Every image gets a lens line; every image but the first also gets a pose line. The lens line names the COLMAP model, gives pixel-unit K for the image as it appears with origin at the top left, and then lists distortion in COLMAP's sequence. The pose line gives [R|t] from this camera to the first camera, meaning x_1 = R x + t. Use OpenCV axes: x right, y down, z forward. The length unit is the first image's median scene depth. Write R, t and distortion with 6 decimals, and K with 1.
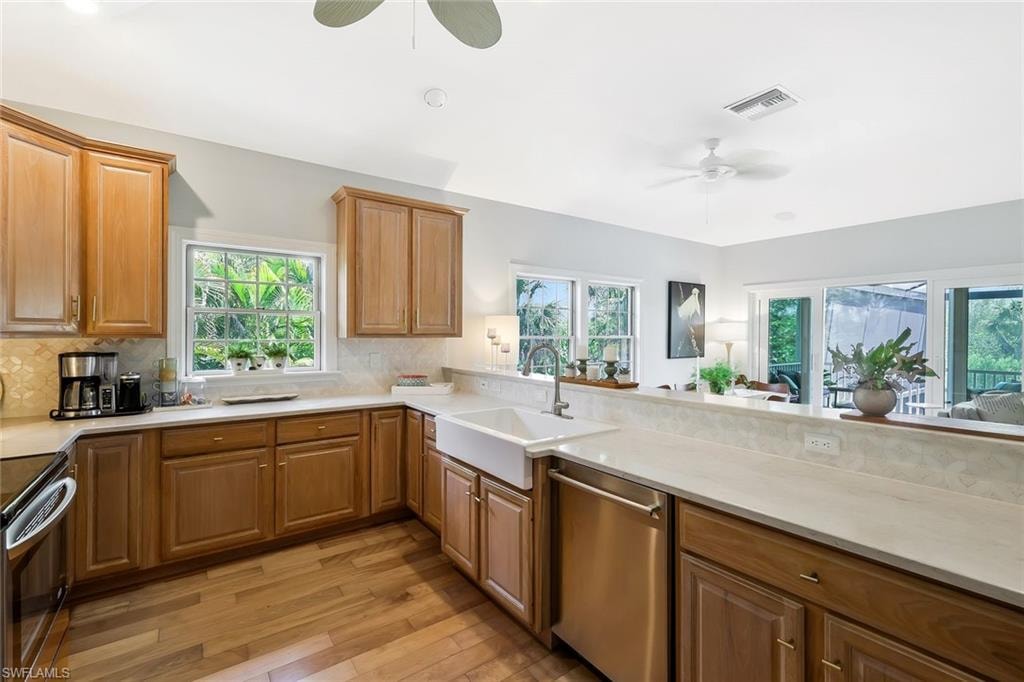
lens RADIAL K [[446.4, 0, 510.4], [0, 446.4, 338.5], [0, 0, 1]] dist [0.001696, 0.000999]
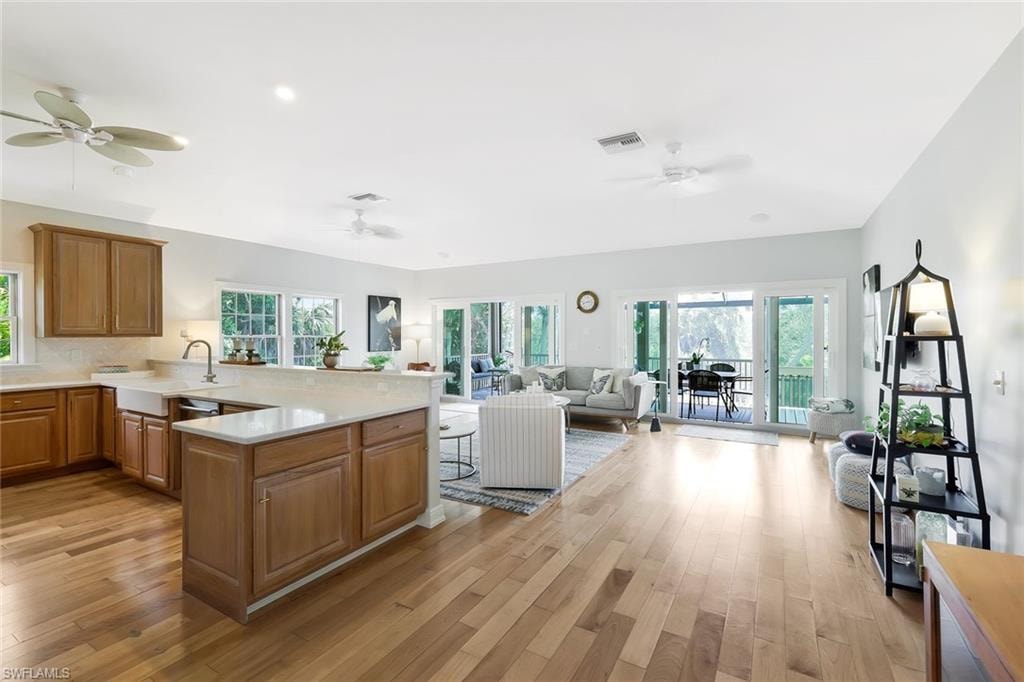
lens RADIAL K [[446.4, 0, 514.0], [0, 446.4, 338.7], [0, 0, 1]] dist [0.001696, 0.000999]
pose [[0.913675, -0.008004, 0.406366, 0.337111], [0.008245, 0.999965, 0.001158, 0.011862], [-0.406361, 0.002292, 0.913710, -0.716590]]
